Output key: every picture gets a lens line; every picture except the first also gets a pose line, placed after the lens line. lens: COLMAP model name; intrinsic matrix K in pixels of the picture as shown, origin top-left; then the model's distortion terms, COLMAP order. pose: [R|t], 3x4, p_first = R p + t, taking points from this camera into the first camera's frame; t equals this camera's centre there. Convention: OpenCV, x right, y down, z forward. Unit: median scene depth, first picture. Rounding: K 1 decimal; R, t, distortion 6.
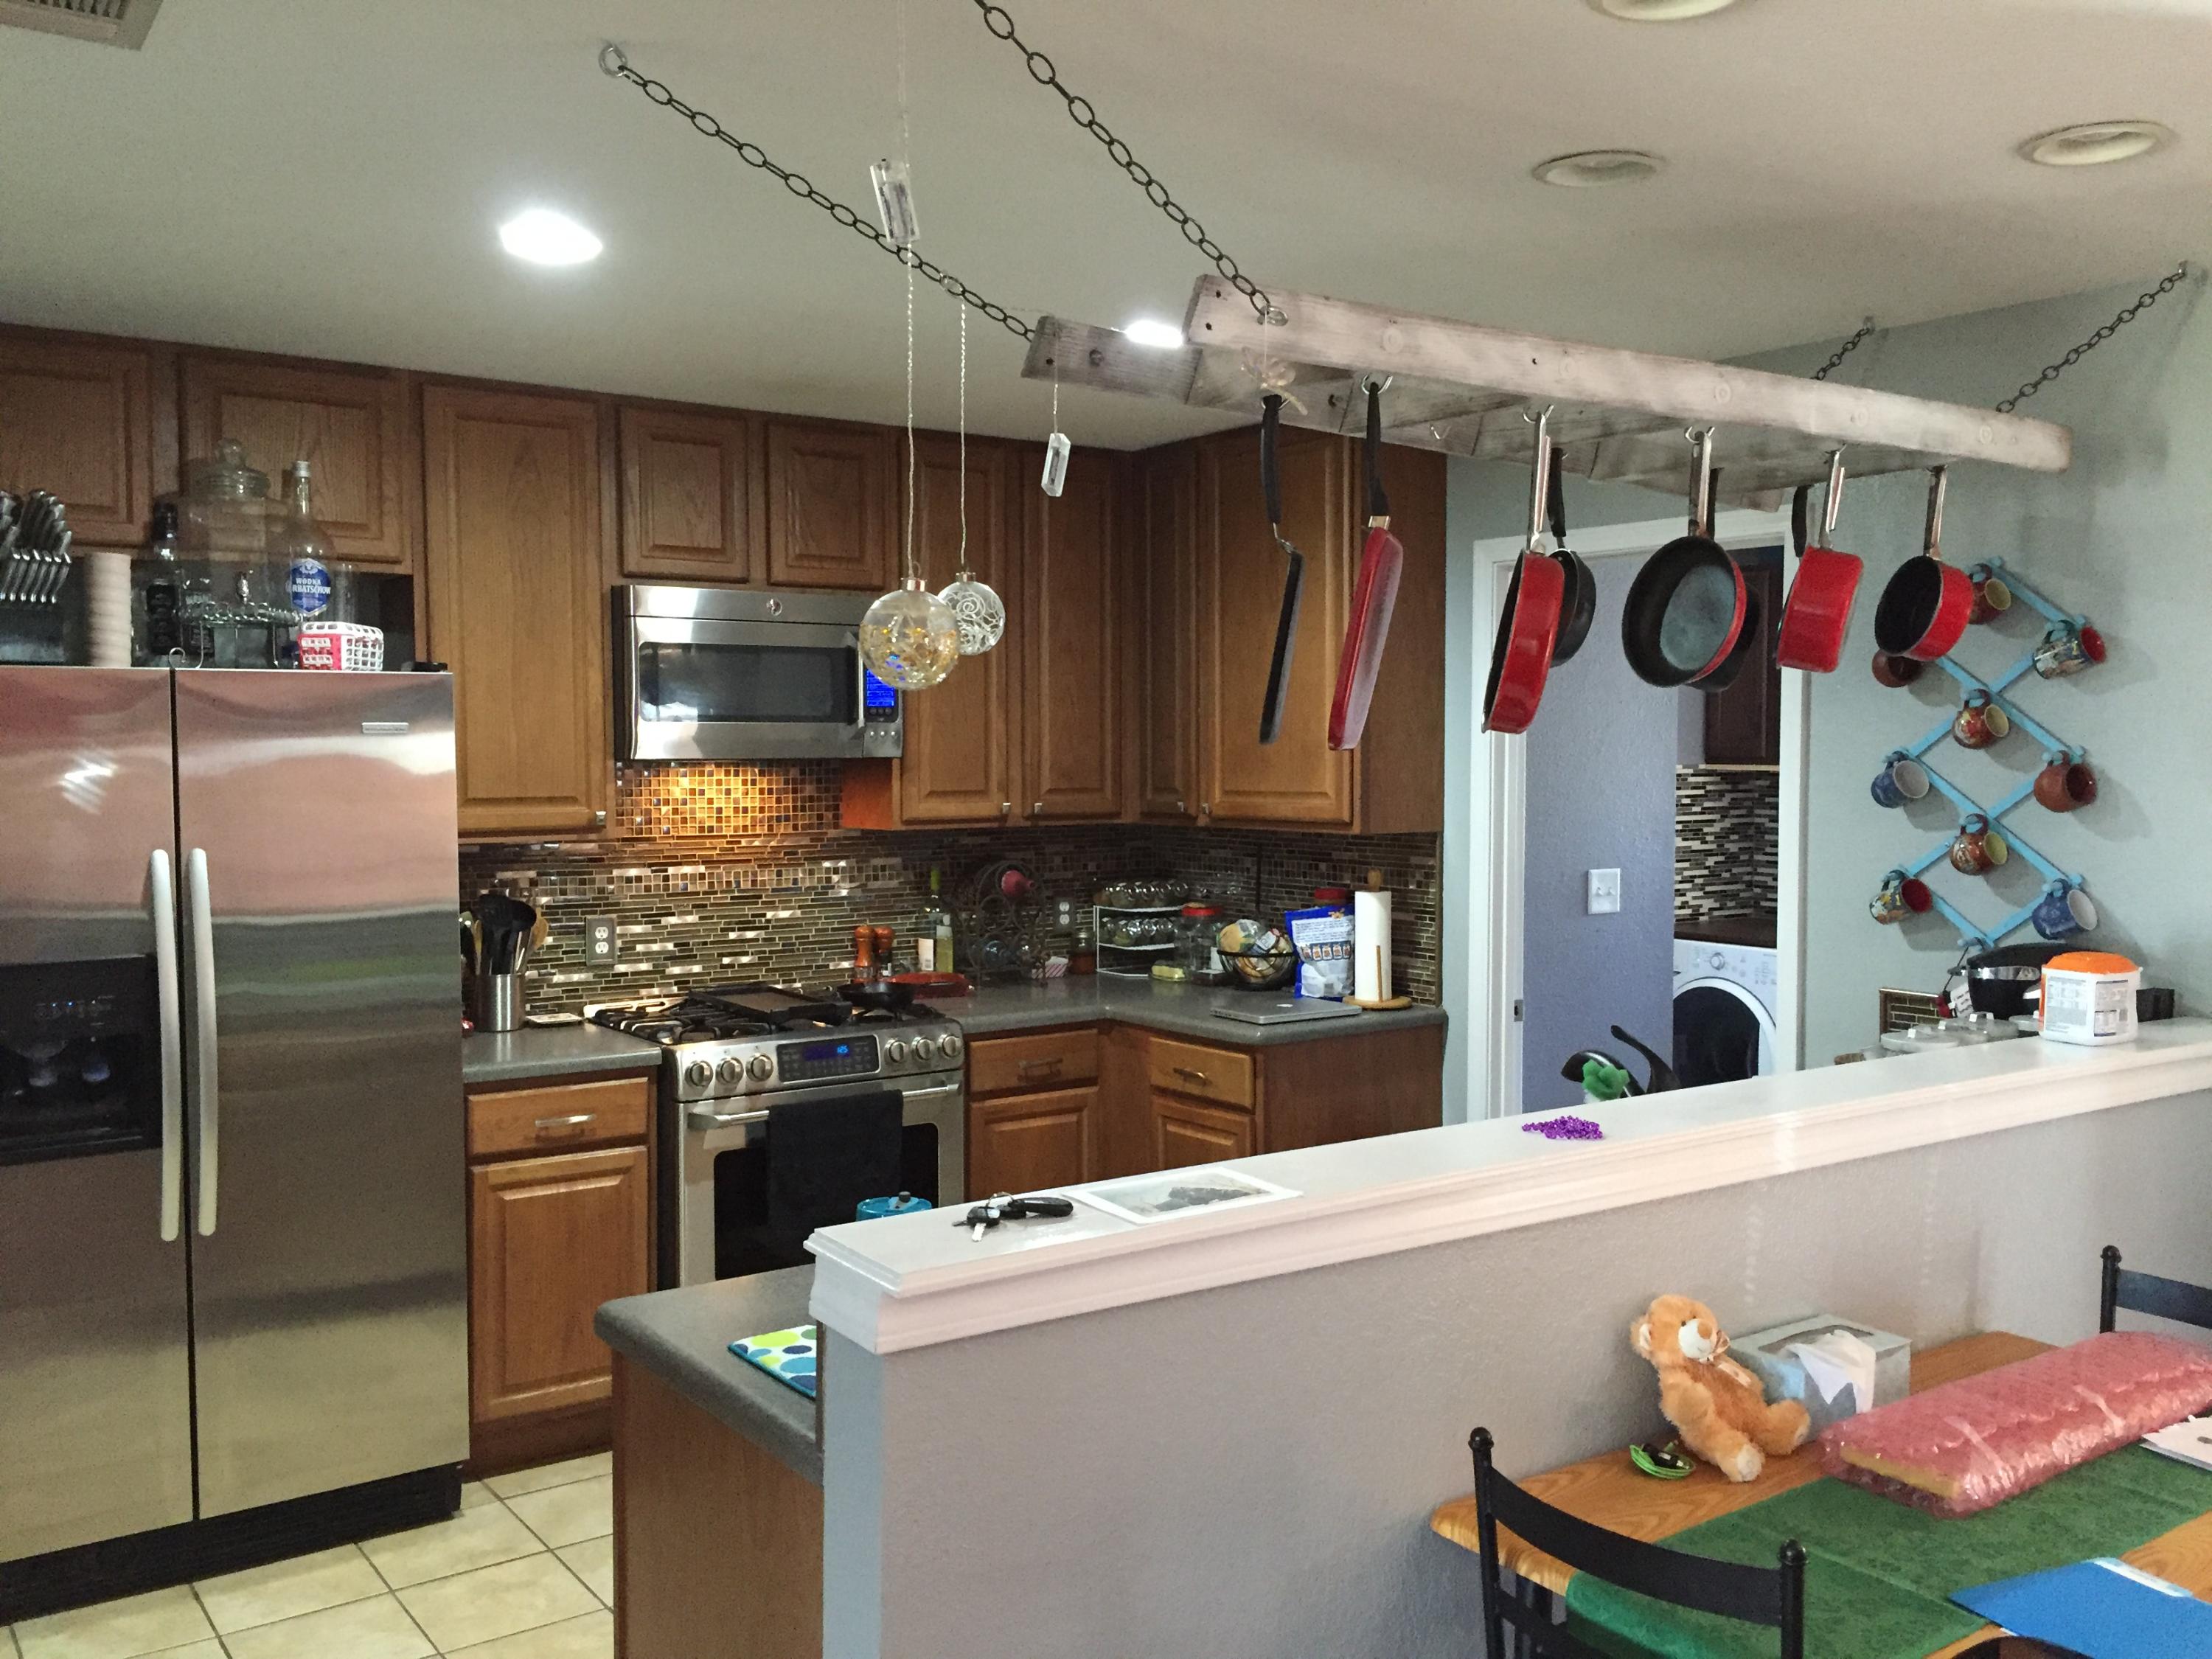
lens RADIAL K [[1906.3, 0, 1105.0], [0, 1906.3, 831.4], [0, 0, 1]] dist [0.082627, -0.114940]
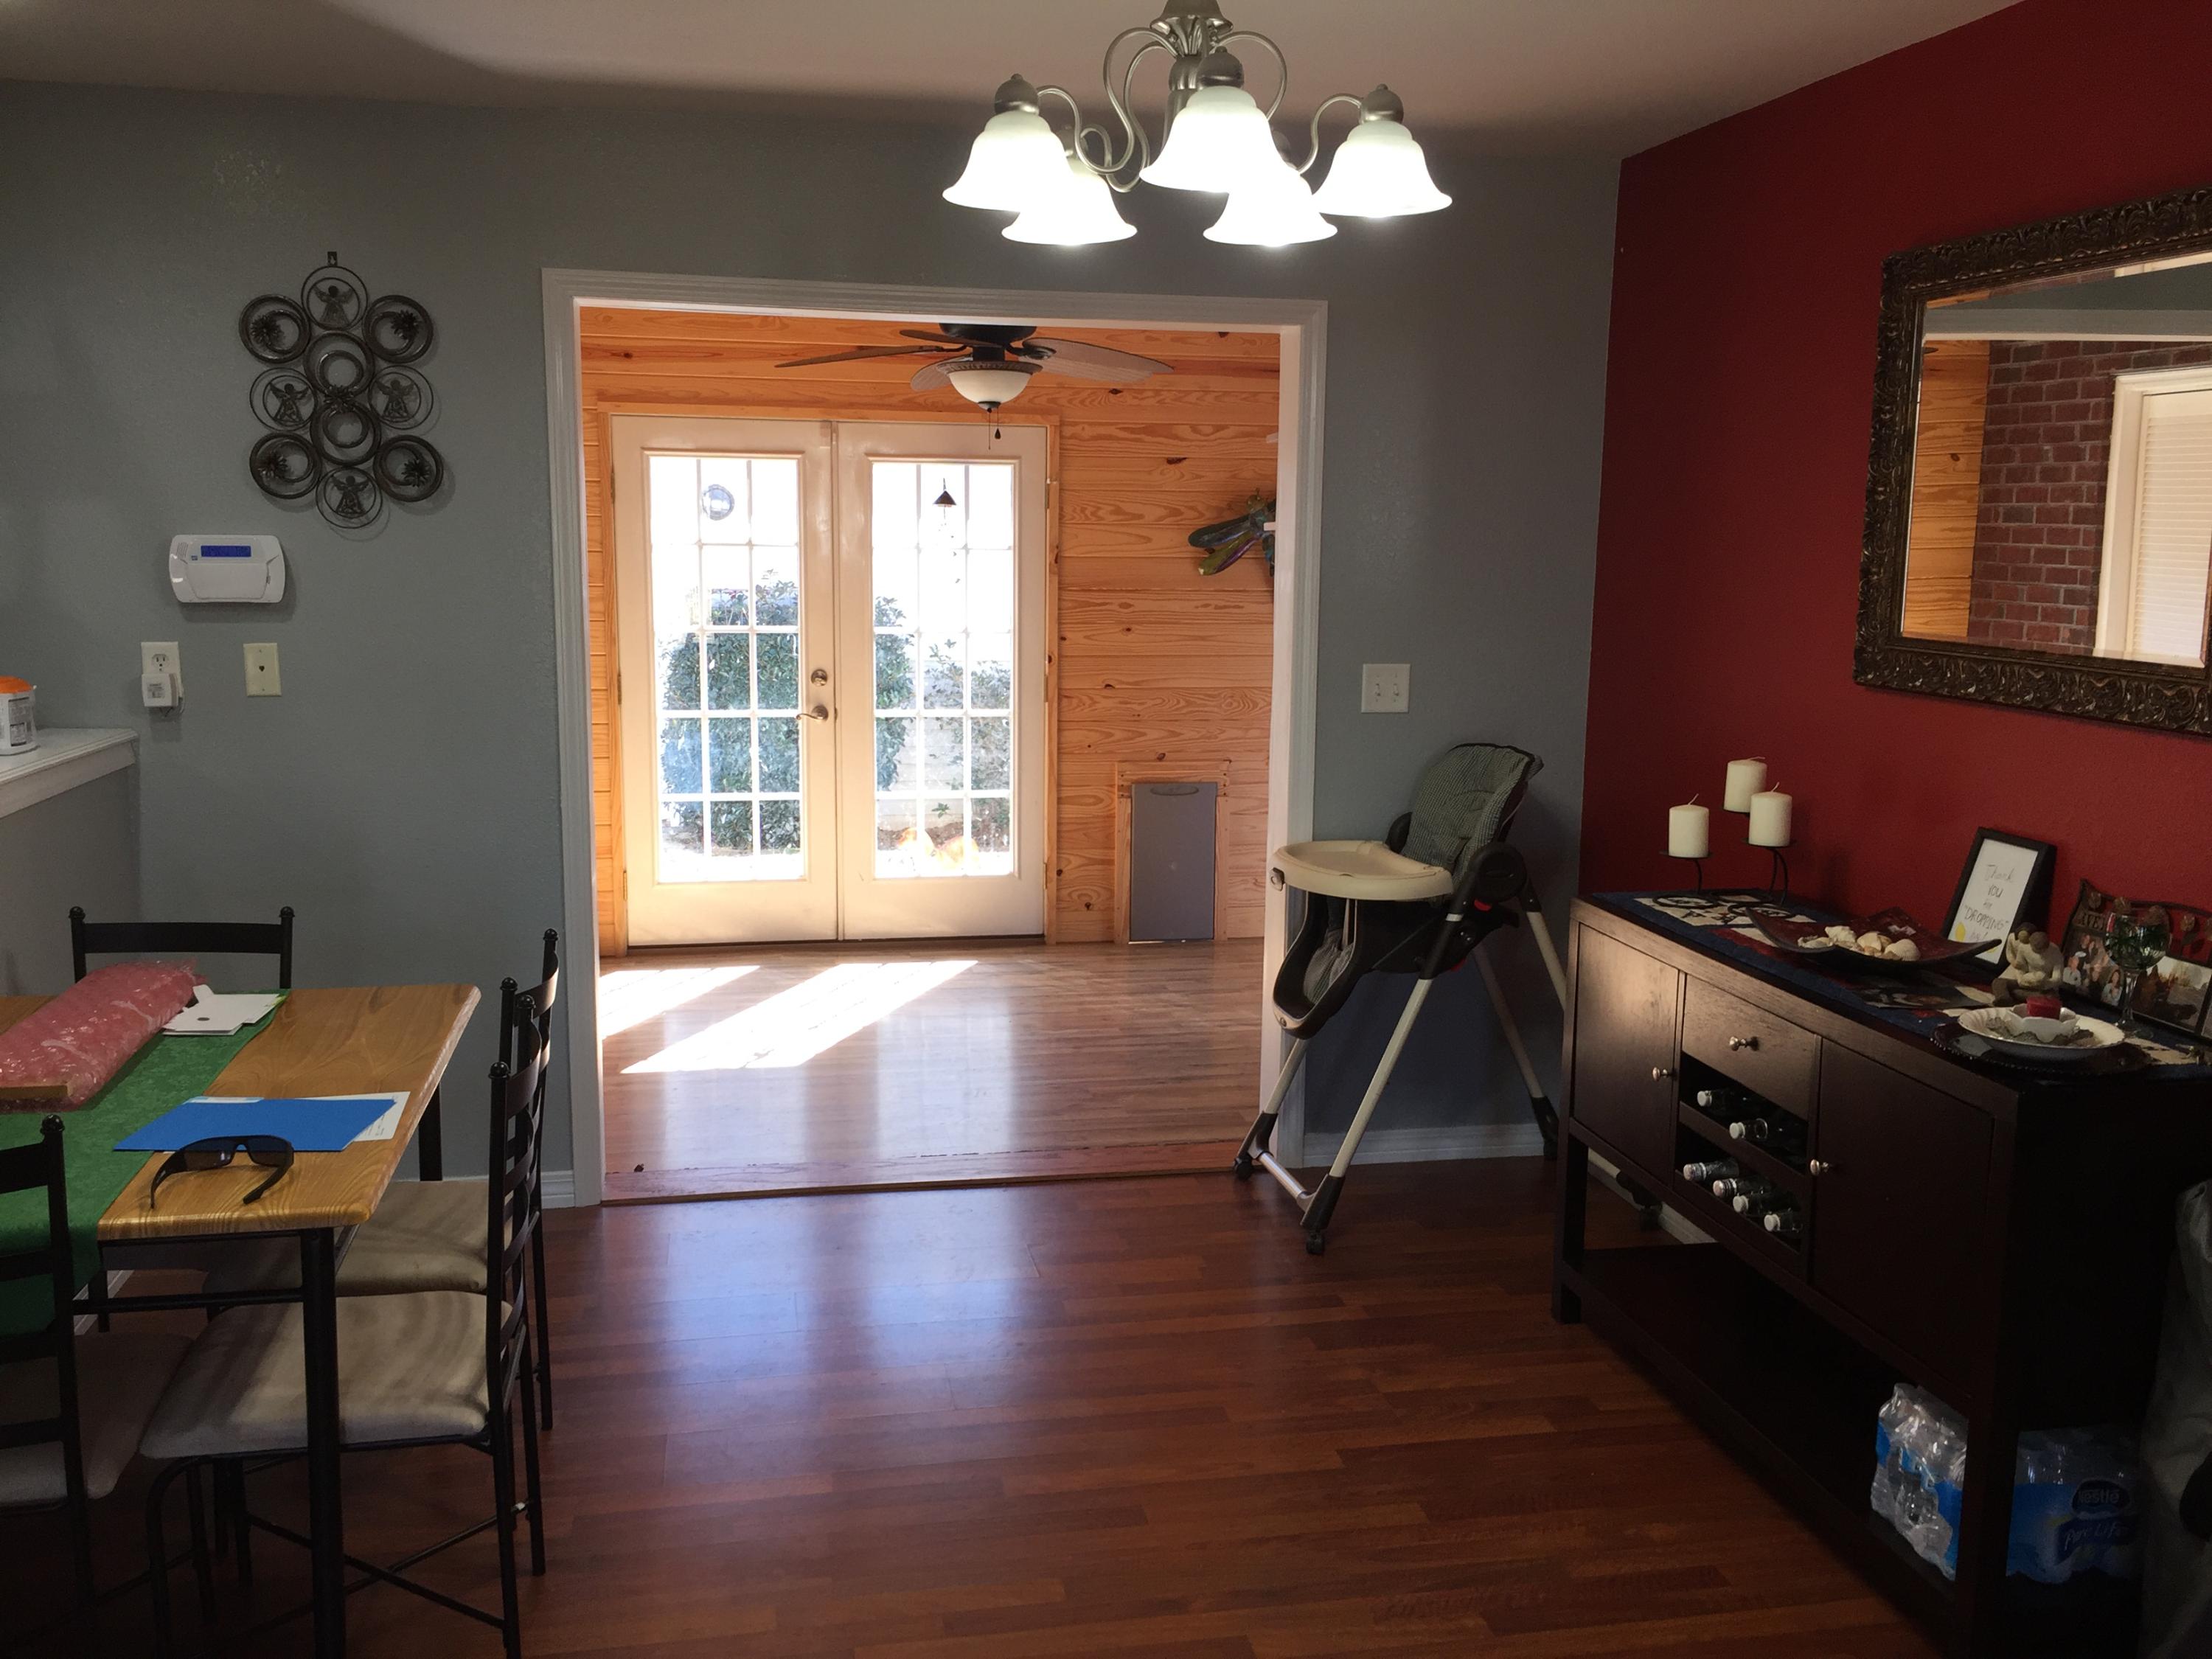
lens RADIAL K [[1906.3, 0, 1117.1], [0, 1906.3, 833.5], [0, 0, 1]] dist [0.082627, -0.114940]
pose [[0.402418, -0.140040, 0.904682, -0.327328], [0.027928, 0.989648, 0.140769, 0.011866], [-0.915030, -0.031382, 0.402163, -0.108129]]
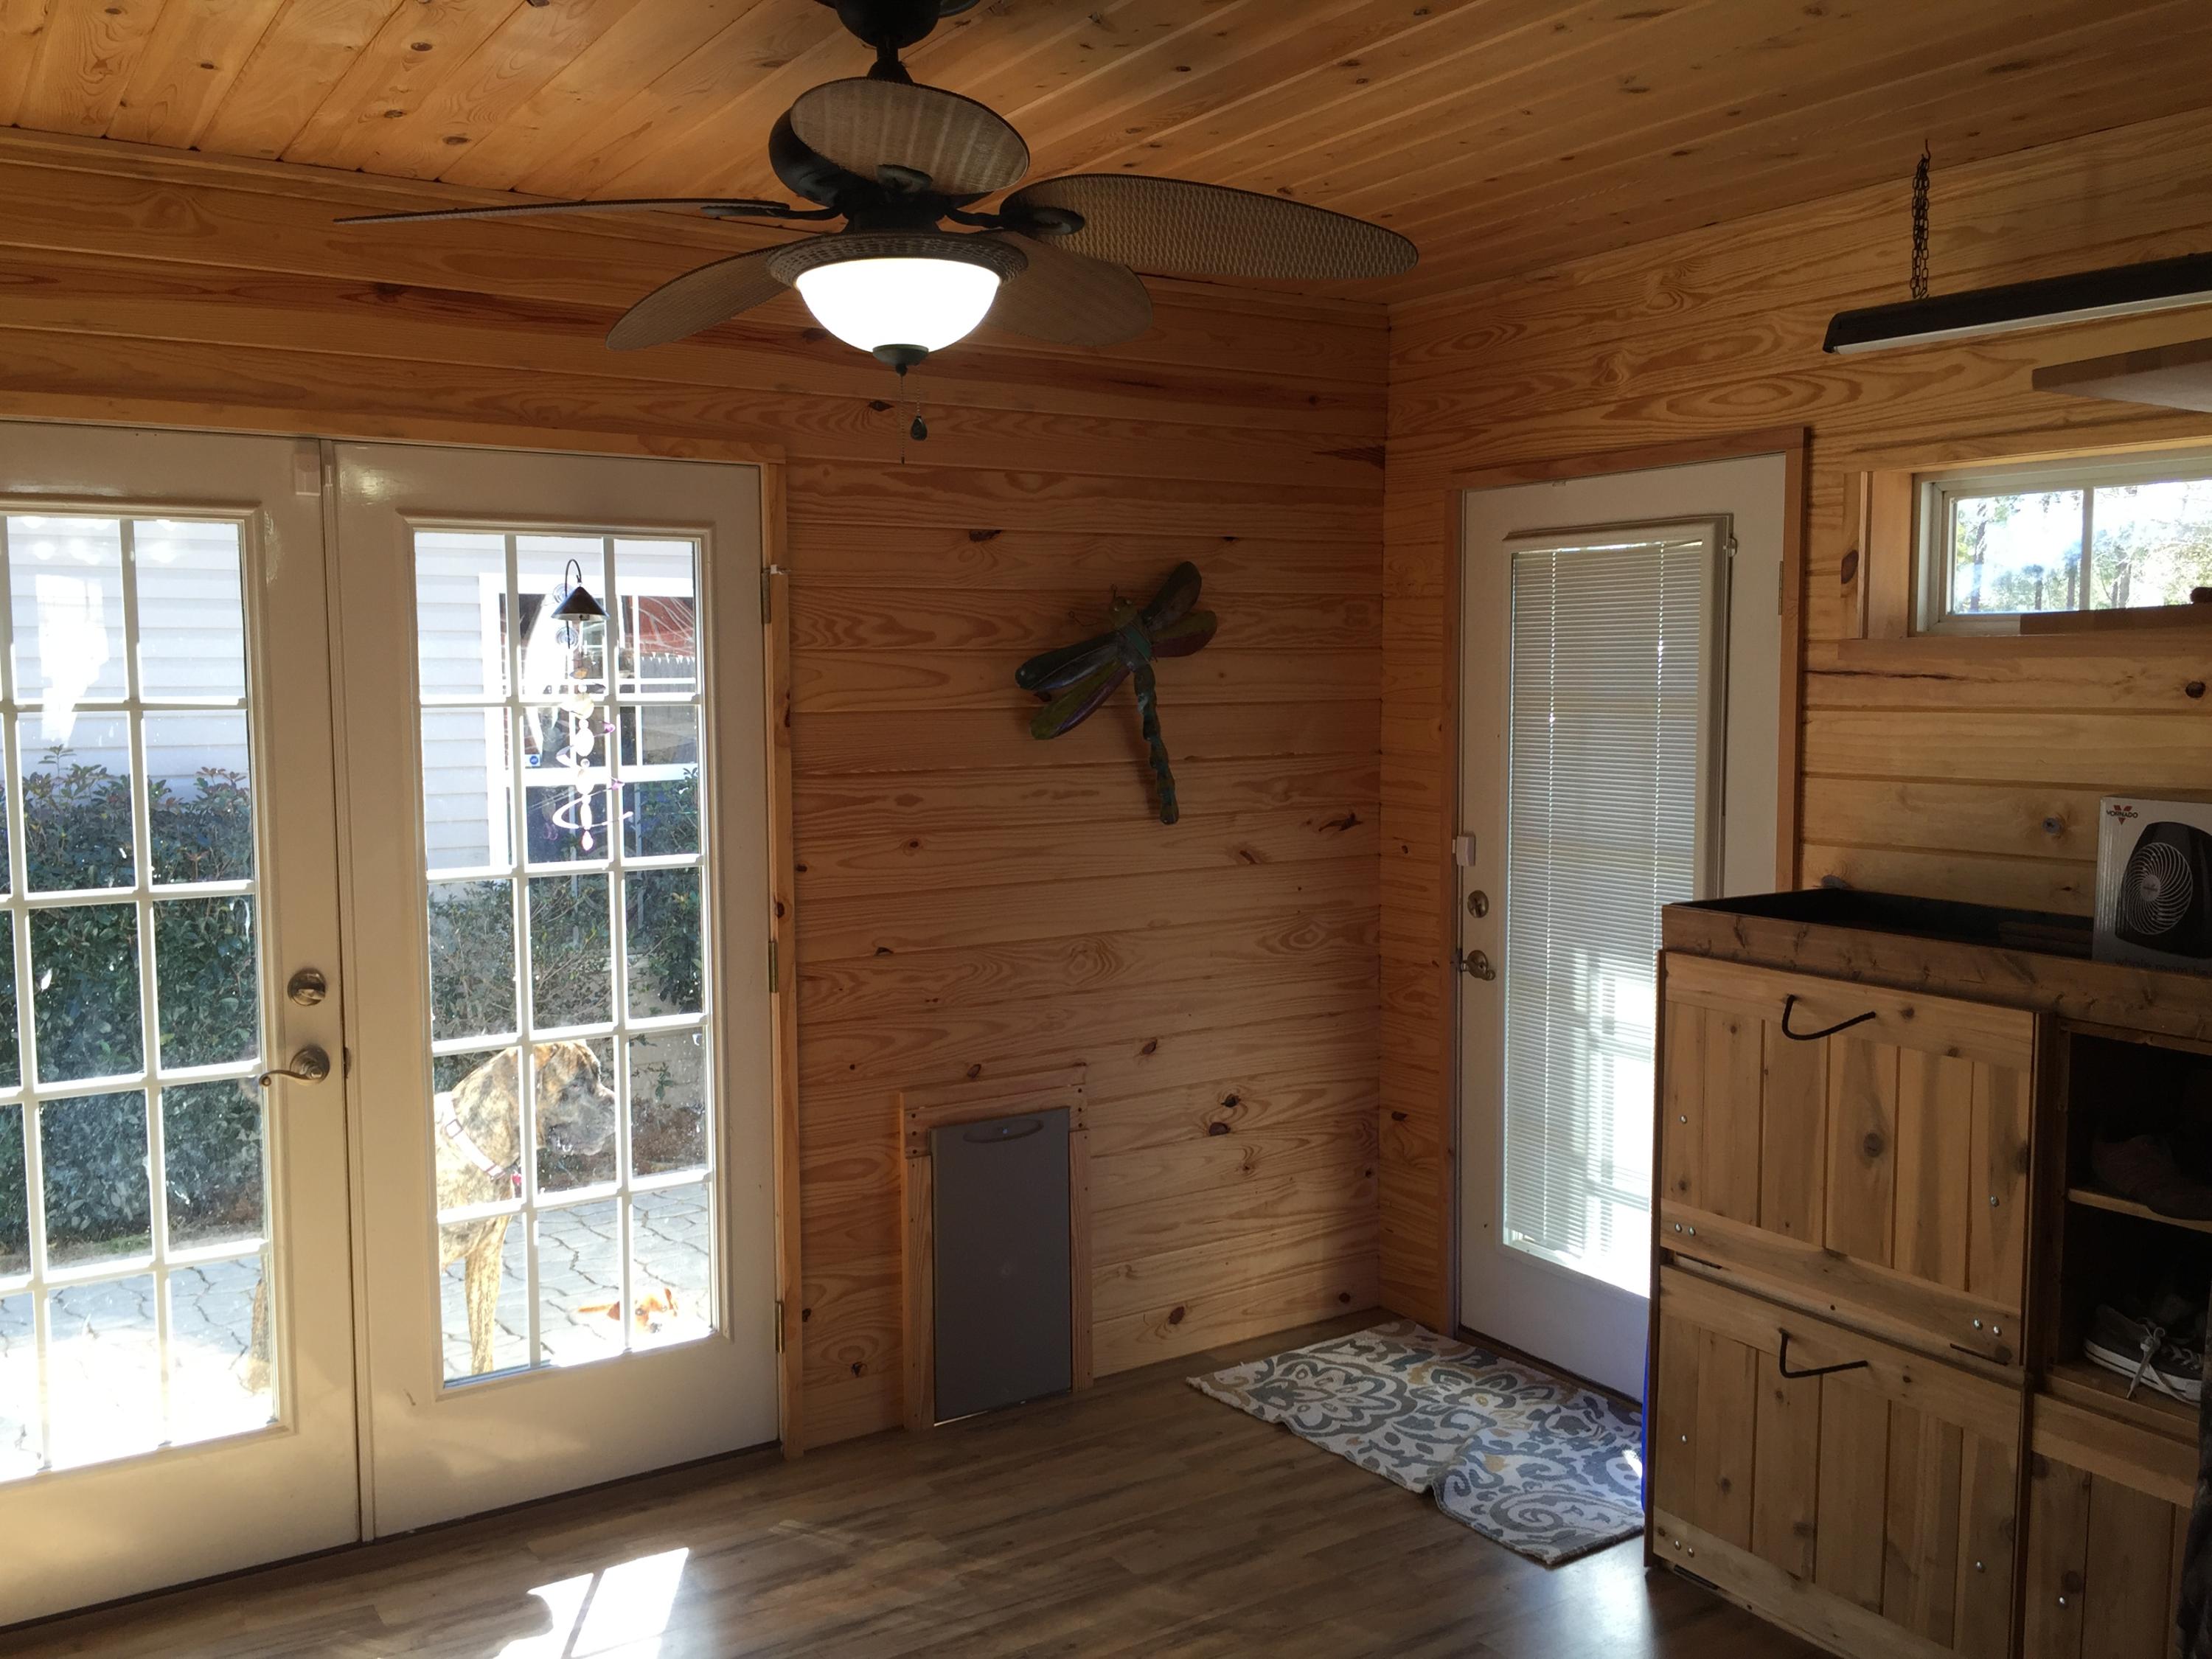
lens RADIAL K [[1906.3, 0, 1105.4], [0, 1906.3, 829.0], [0, 0, 1]] dist [0.082627, -0.114940]
pose [[0.041278, -0.086713, 0.995378, 0.769274], [0.048539, 0.995225, 0.084686, -0.022158], [-0.997968, 0.044819, 0.045289, 0.799646]]
